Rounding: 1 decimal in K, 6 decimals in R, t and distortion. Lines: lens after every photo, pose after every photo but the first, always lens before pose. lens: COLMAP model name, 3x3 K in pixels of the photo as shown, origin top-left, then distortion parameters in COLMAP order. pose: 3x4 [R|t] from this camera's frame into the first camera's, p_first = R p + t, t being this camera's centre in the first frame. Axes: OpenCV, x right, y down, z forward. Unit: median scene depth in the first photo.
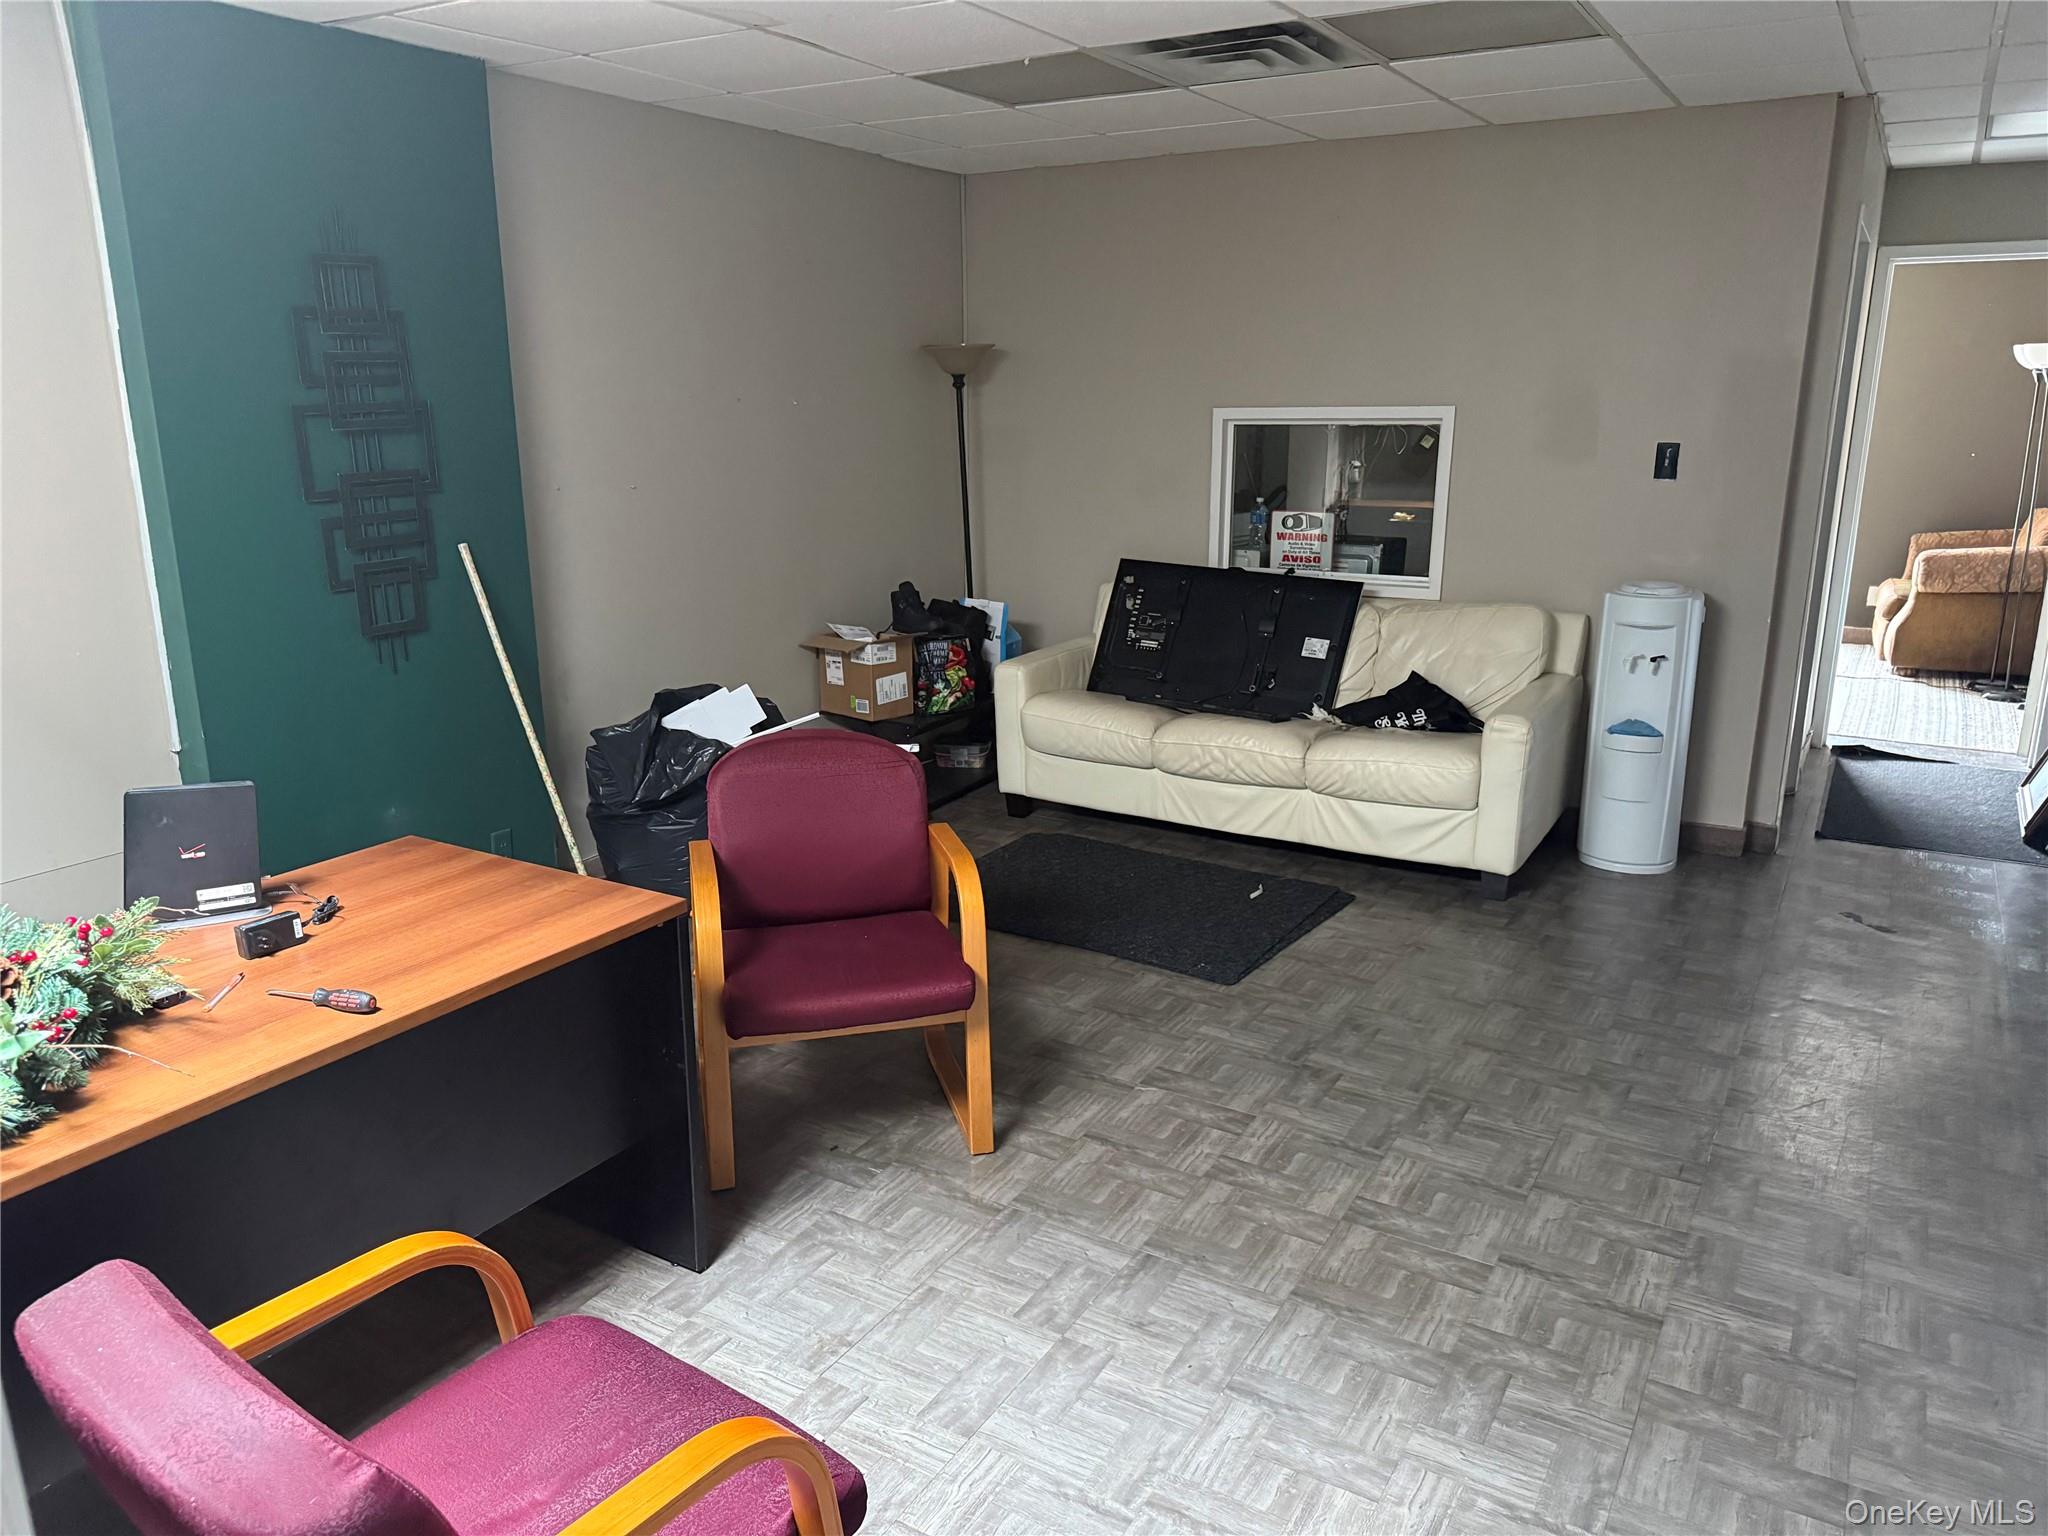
lens RADIAL K [[1436.7, 0, 1041.4], [0, 1436.7, 760.4], [0, 0, 1]] dist [0.111964, -0.133291]
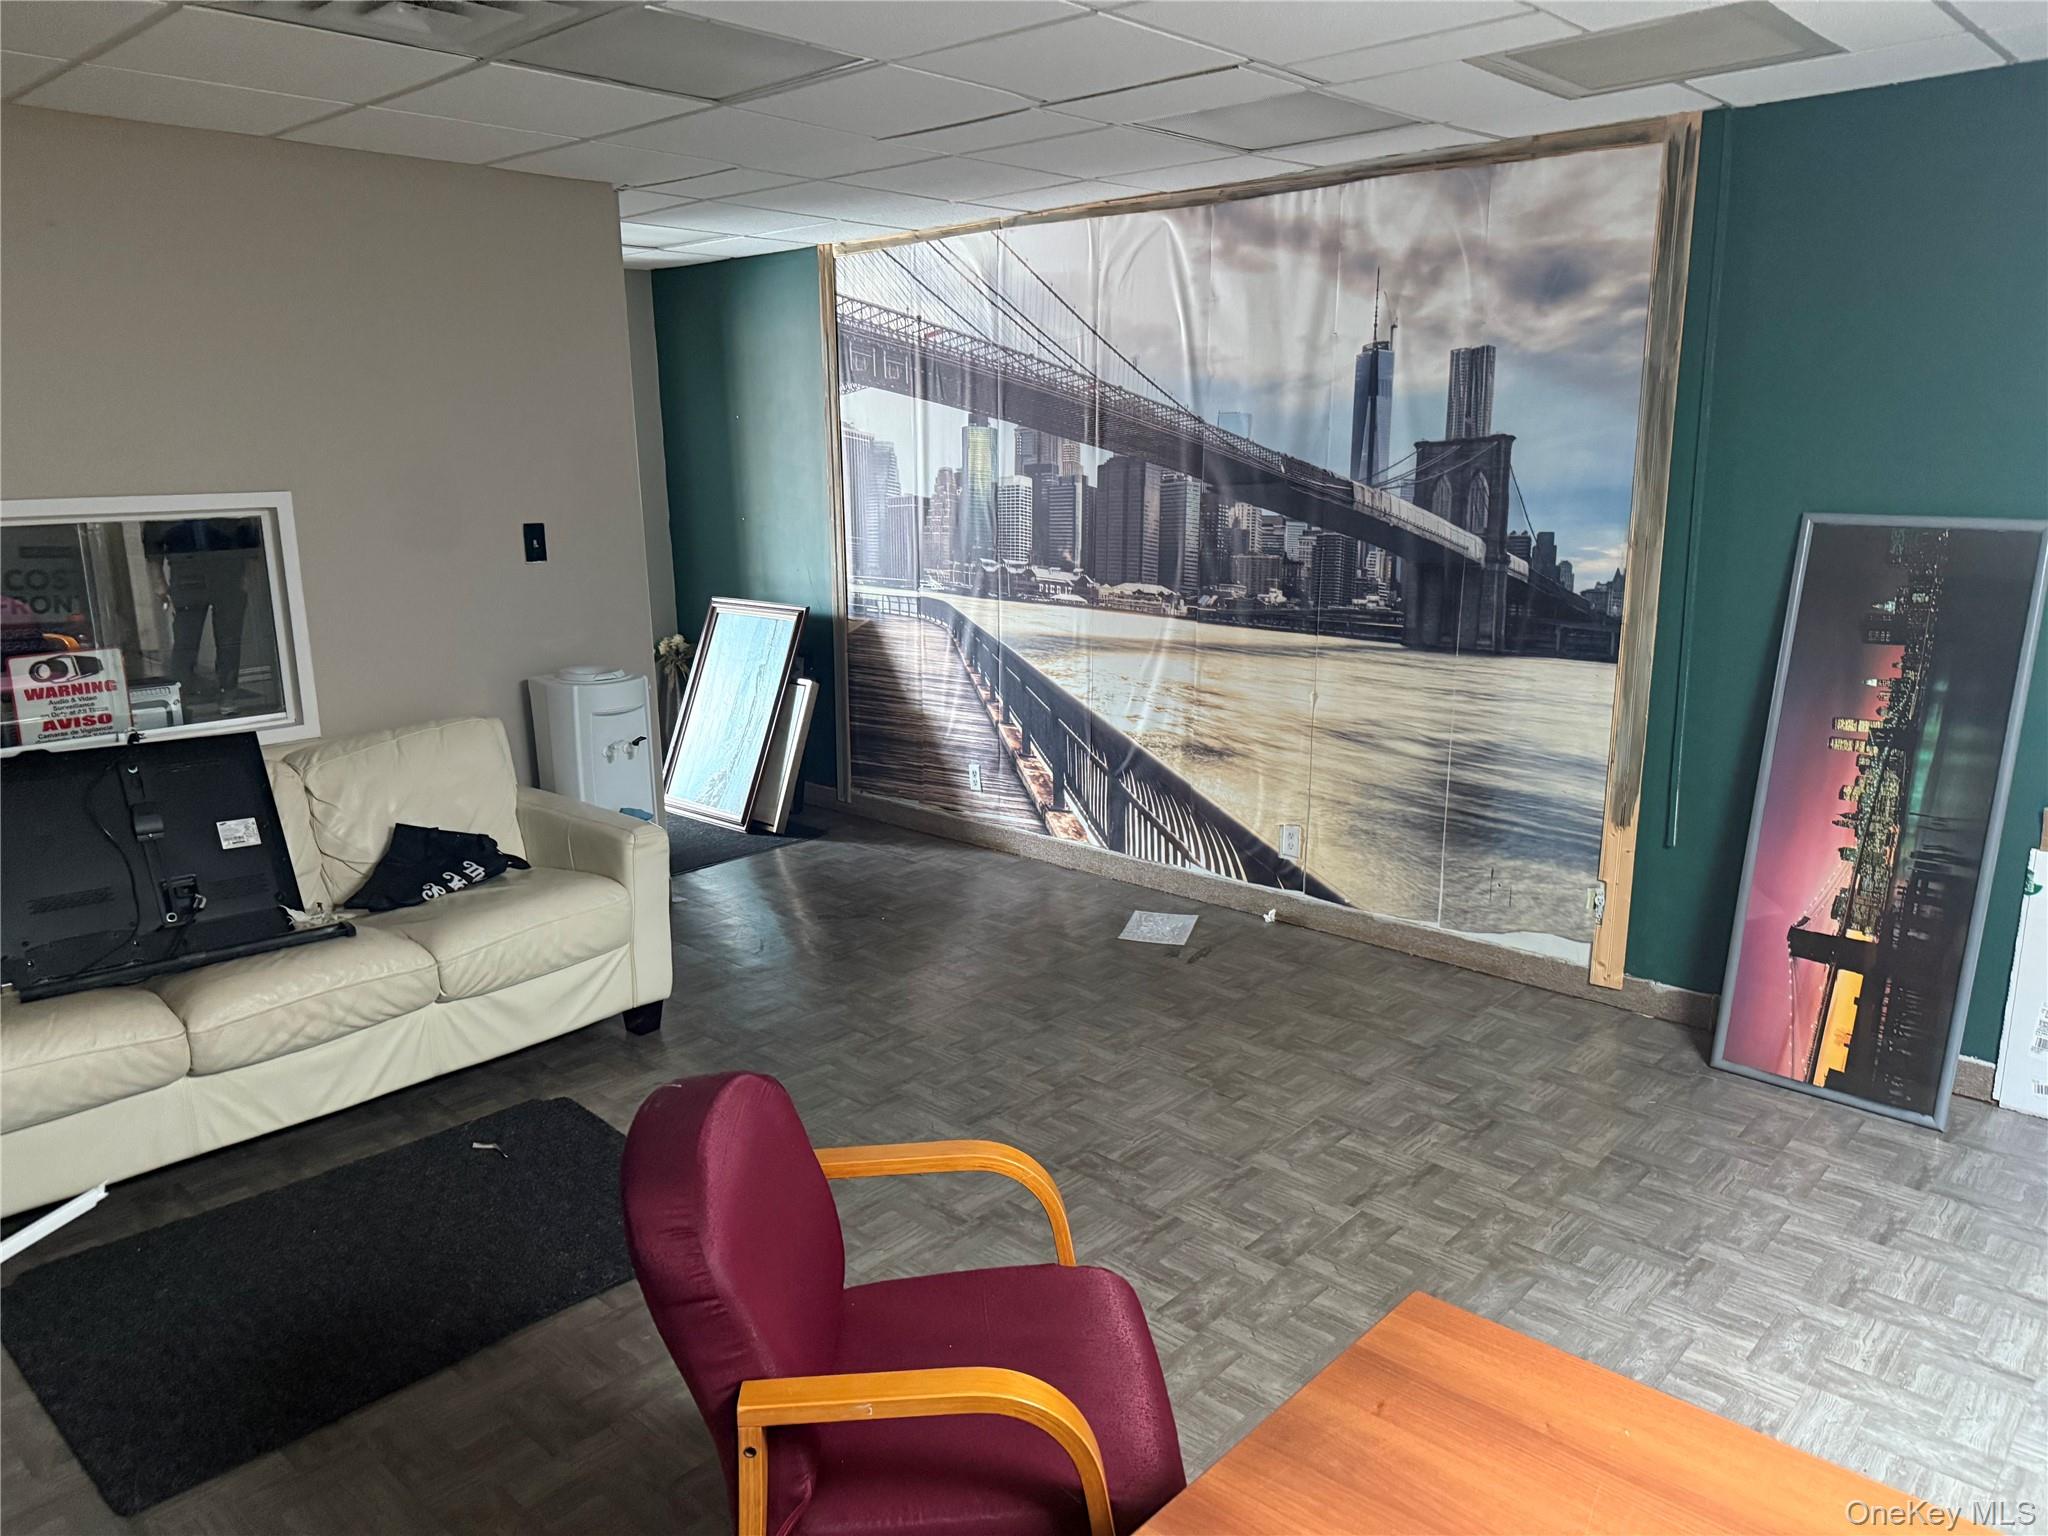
lens RADIAL K [[1436.7, 0, 1041.4], [0, 1436.7, 760.4], [0, 0, 1]] dist [0.111964, -0.133291]
pose [[0.203282, -0.217324, 0.954697, -0.449000], [0.245571, 0.955207, 0.165151, -0.148904], [-0.947825, 0.200874, 0.247545, 0.498308]]
